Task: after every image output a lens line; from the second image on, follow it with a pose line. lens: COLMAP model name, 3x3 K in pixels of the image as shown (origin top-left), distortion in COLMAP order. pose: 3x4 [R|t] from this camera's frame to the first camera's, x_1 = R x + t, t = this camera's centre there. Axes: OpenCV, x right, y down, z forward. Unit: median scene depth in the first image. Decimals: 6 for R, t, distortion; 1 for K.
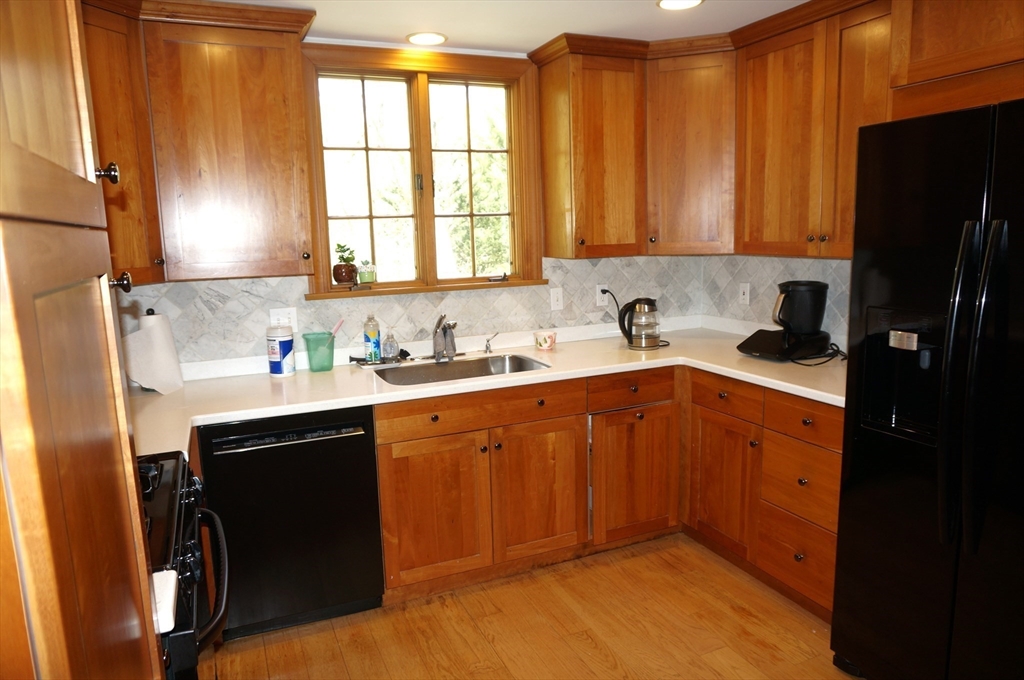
lens RADIAL K [[675.2, 0, 507.1], [0, 675.2, 345.3], [0, 0, 1]] dist [-0.043889, 0.028547]
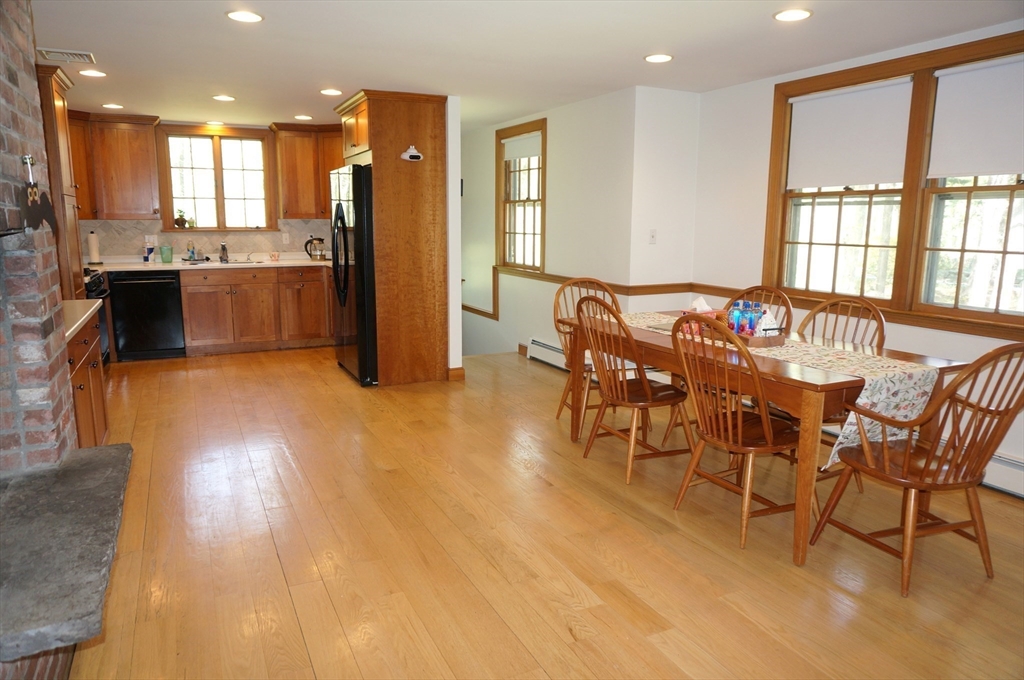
lens RADIAL K [[675.2, 0, 511.9], [0, 675.2, 340.8], [0, 0, 1]] dist [-0.043889, 0.028547]
pose [[0.998768, 0.028399, 0.040690, 0.803277], [-0.028719, 0.999561, 0.007304, 0.248050], [-0.040465, -0.008464, 0.999145, -1.322768]]
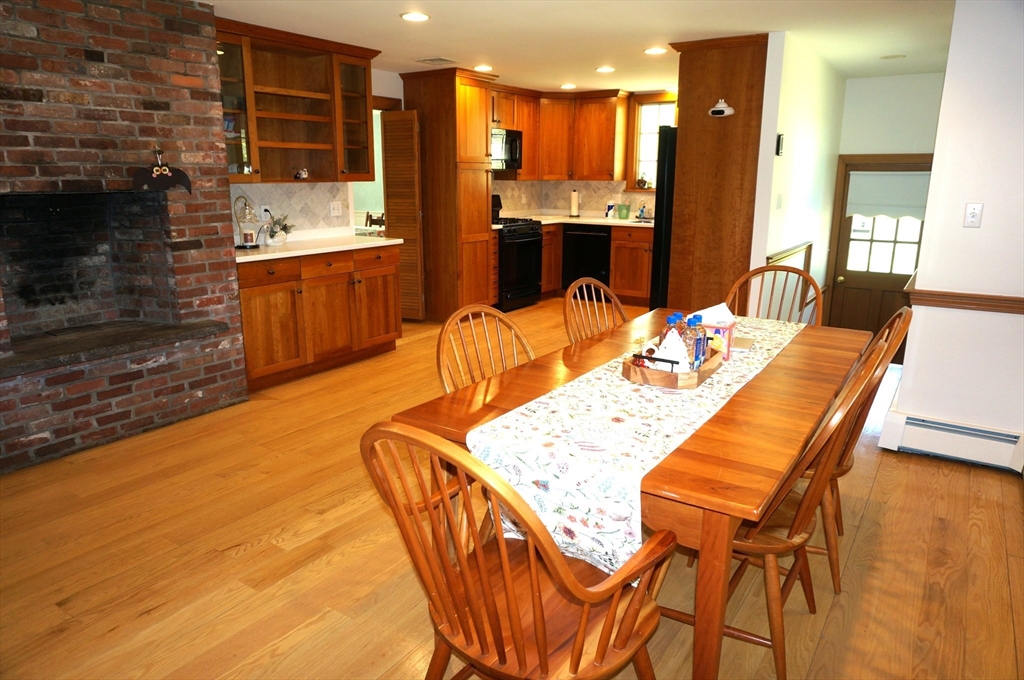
lens RADIAL K [[675.2, 0, 511.4], [0, 675.2, 339.7], [0, 0, 1]] dist [-0.043889, 0.028547]
pose [[0.530547, 0.231718, -0.815369, 1.709289], [-0.162529, 0.971872, 0.170440, 0.115216], [0.831928, 0.042095, 0.553284, -0.796055]]
